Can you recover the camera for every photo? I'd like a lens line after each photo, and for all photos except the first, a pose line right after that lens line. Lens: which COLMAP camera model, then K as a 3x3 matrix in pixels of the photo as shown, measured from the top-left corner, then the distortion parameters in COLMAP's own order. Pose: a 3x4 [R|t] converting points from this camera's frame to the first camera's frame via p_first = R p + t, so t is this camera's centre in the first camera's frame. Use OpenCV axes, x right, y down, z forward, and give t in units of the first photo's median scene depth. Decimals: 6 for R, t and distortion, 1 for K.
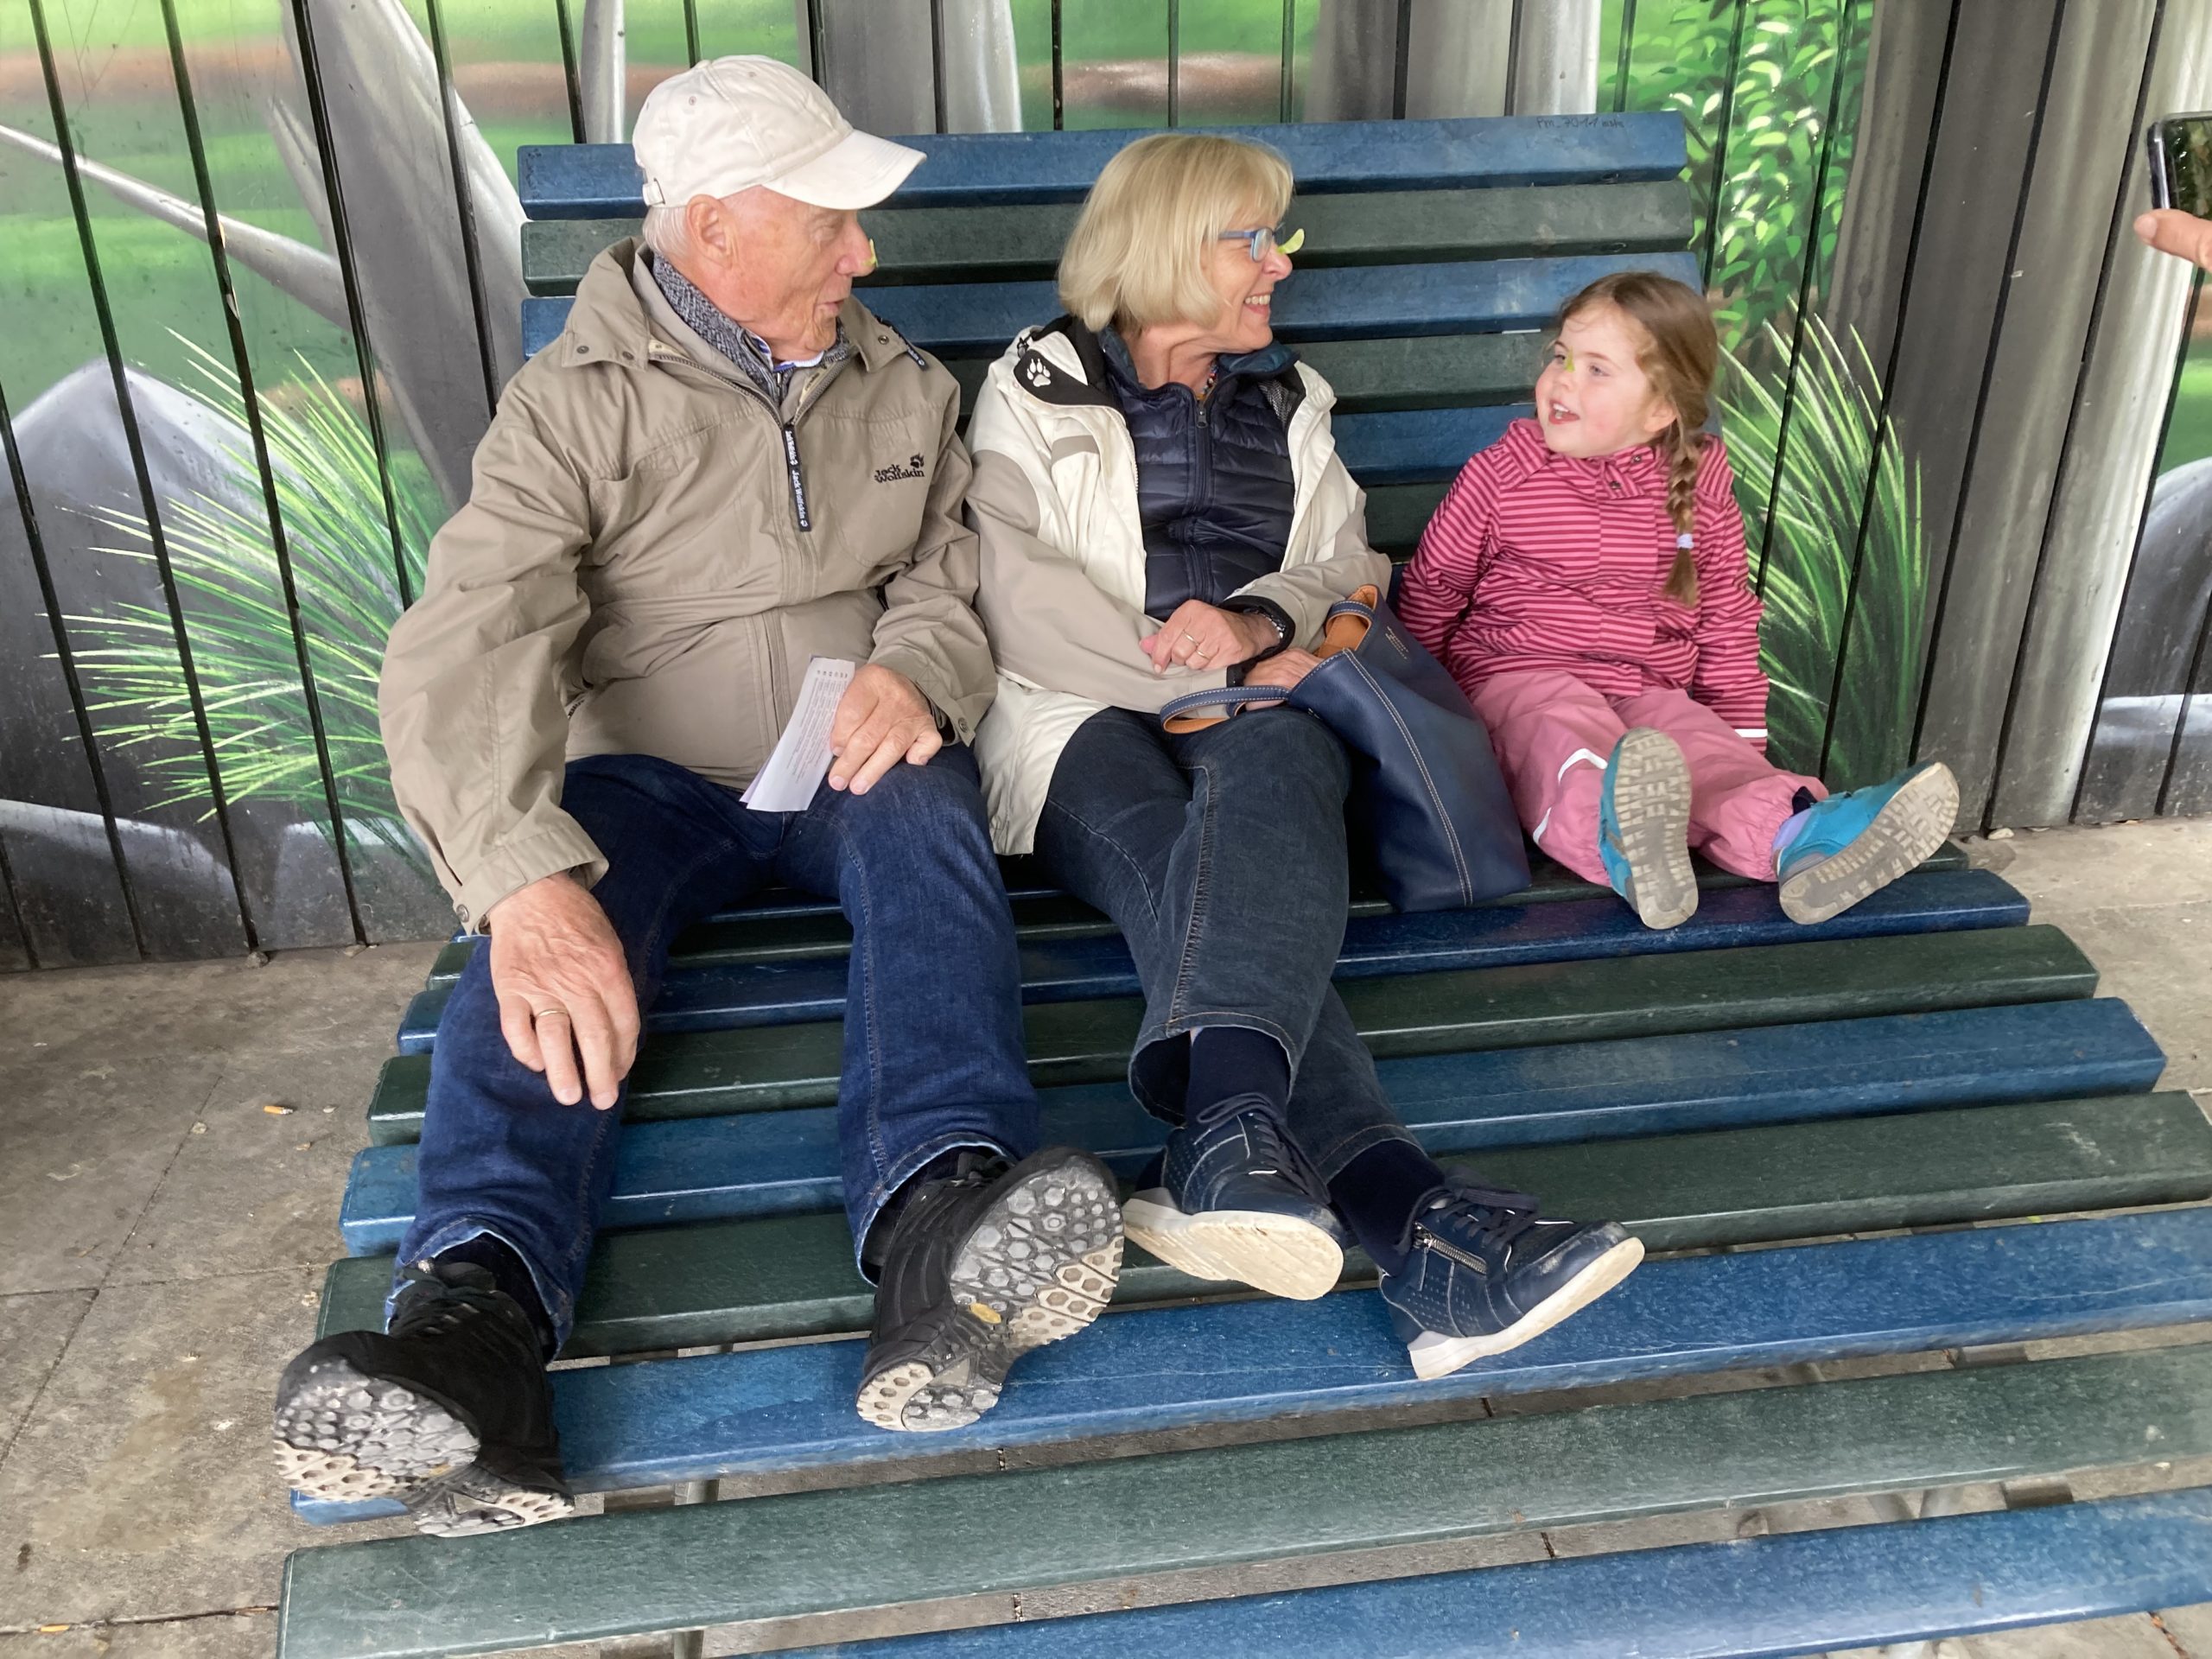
lens RADIAL K [[1811.9, 0, 1105.8], [0, 1811.9, 828.9], [0, 0, 1]] dist [0.011006, 0.004062]
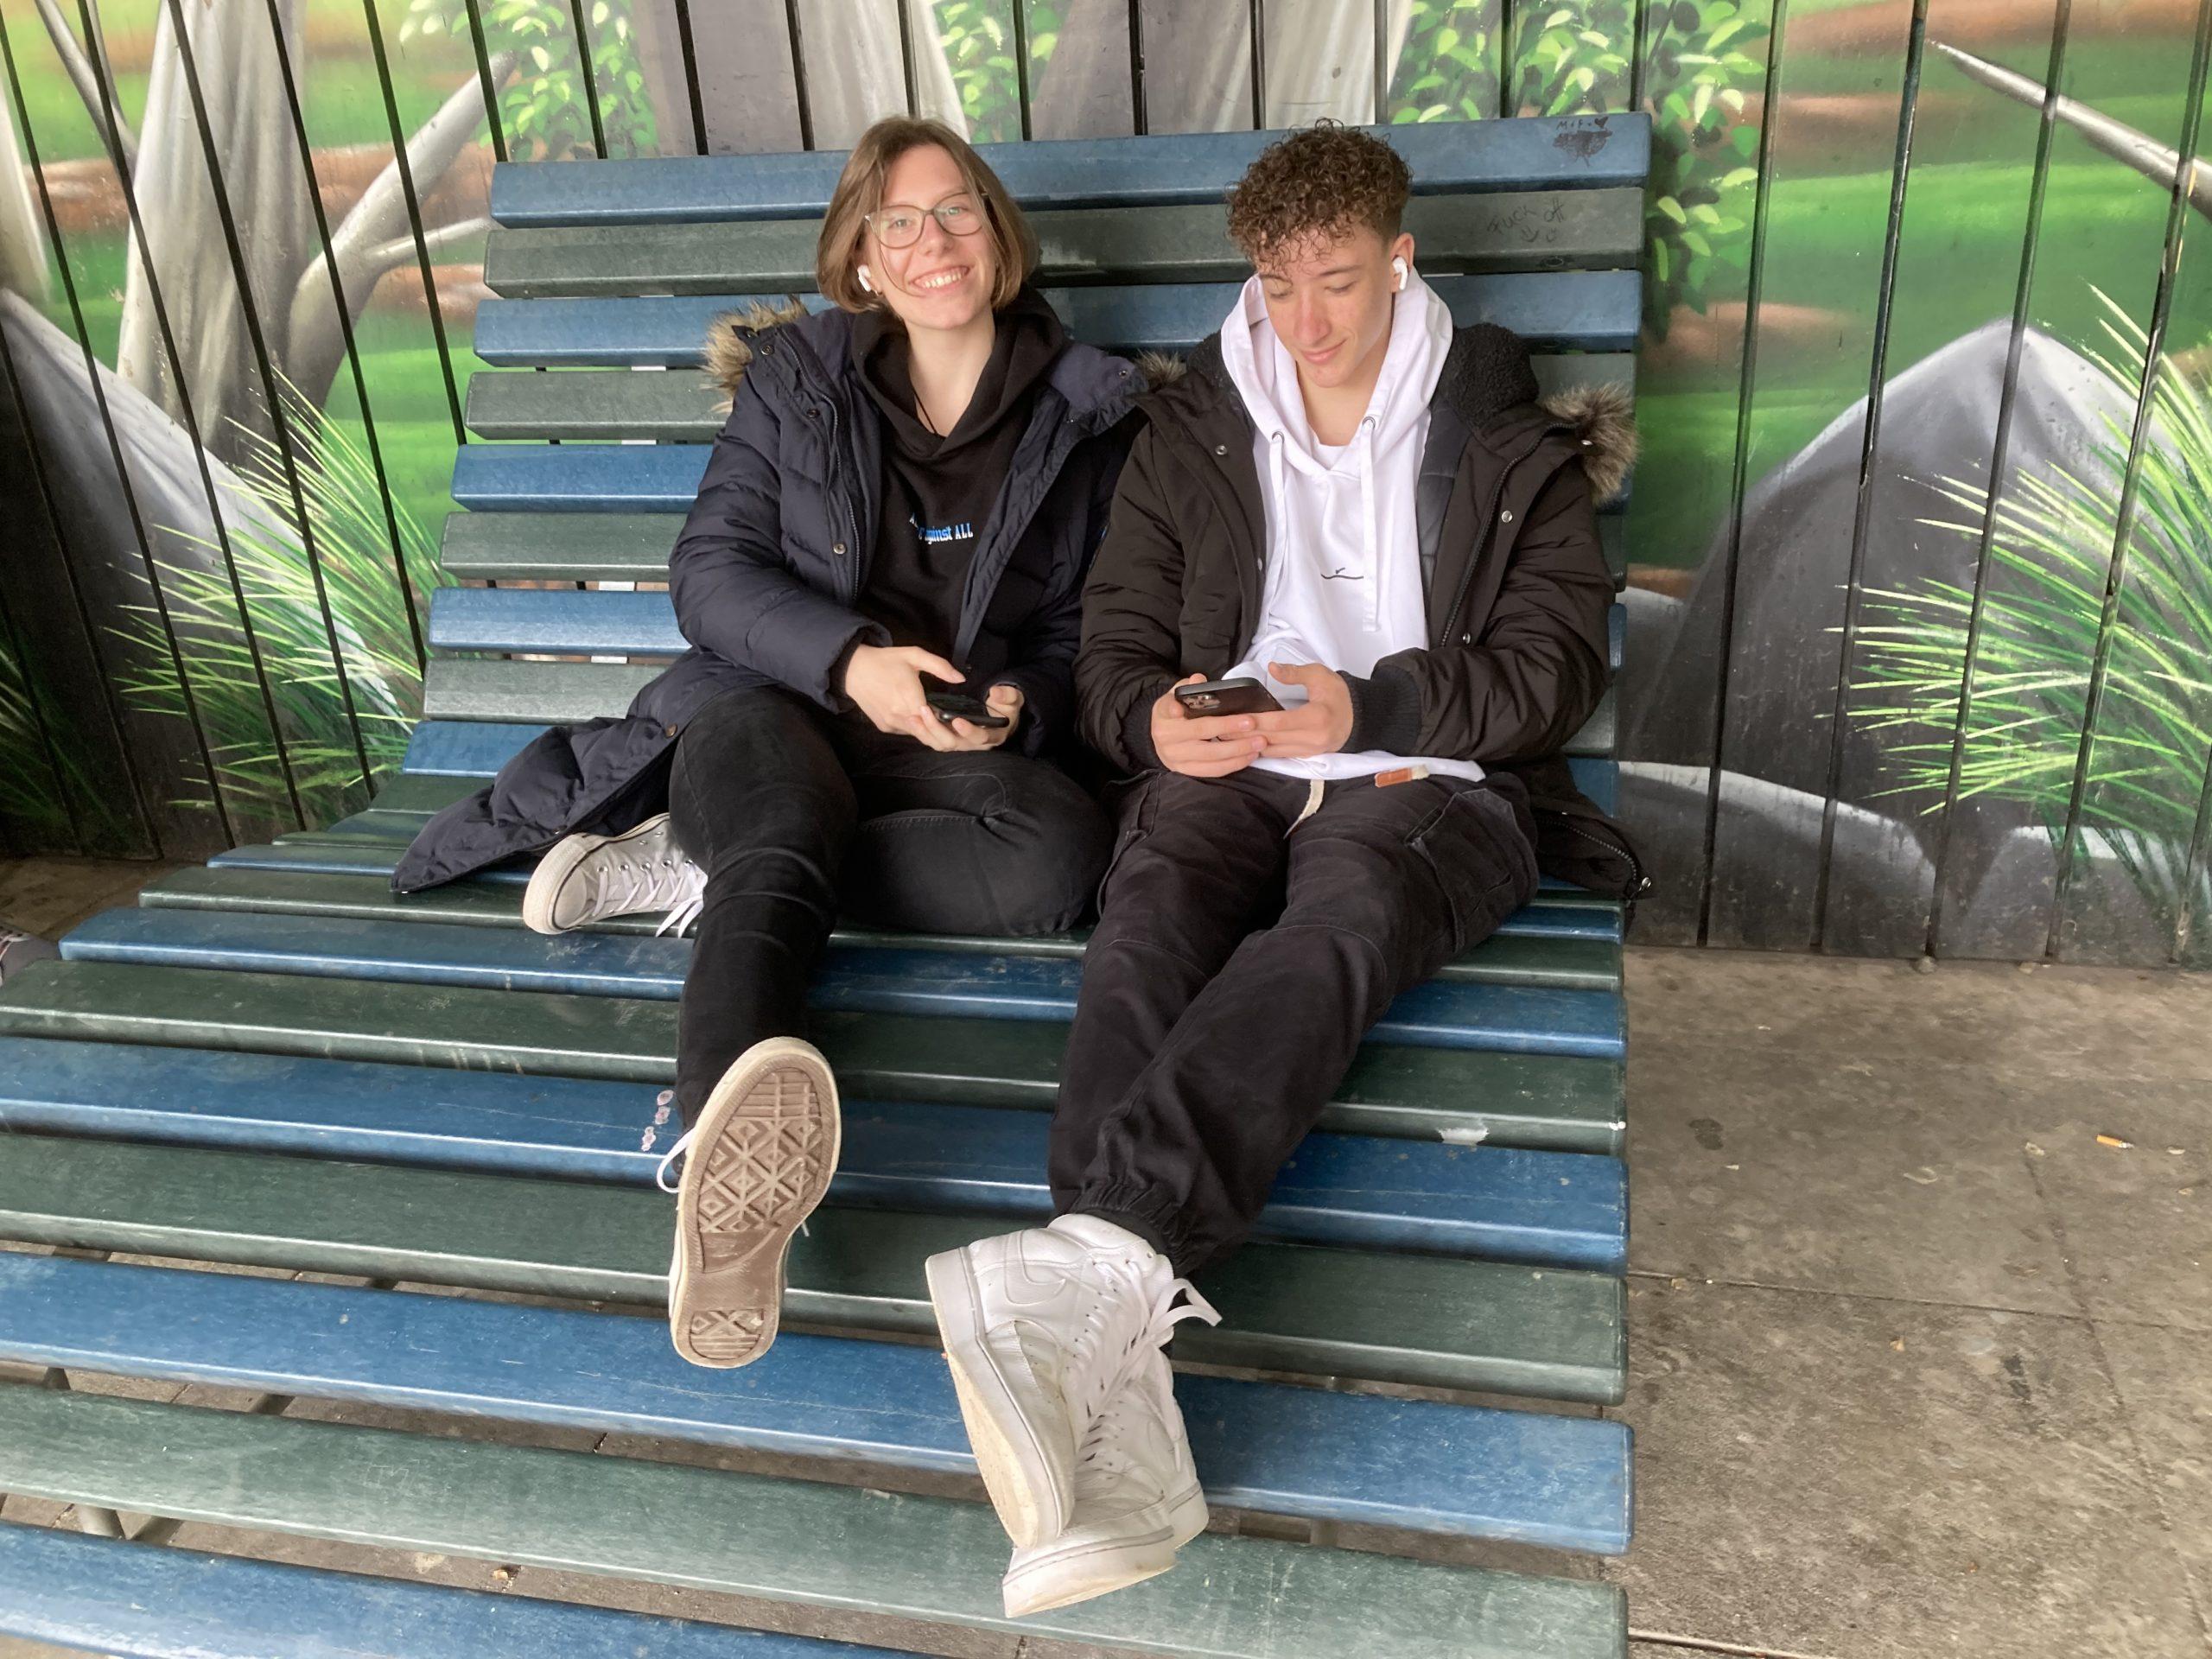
lens RADIAL K [[1811.9, 0, 1107.3], [0, 1811.9, 829.2], [0, 0, 1]] dist [0.011006, 0.004062]
pose [[0.936312, 0.103387, -0.335605, -0.592363], [-0.105744, 0.994329, 0.011297, 0.038735], [0.334870, 0.024911, 0.941935, -0.030067]]
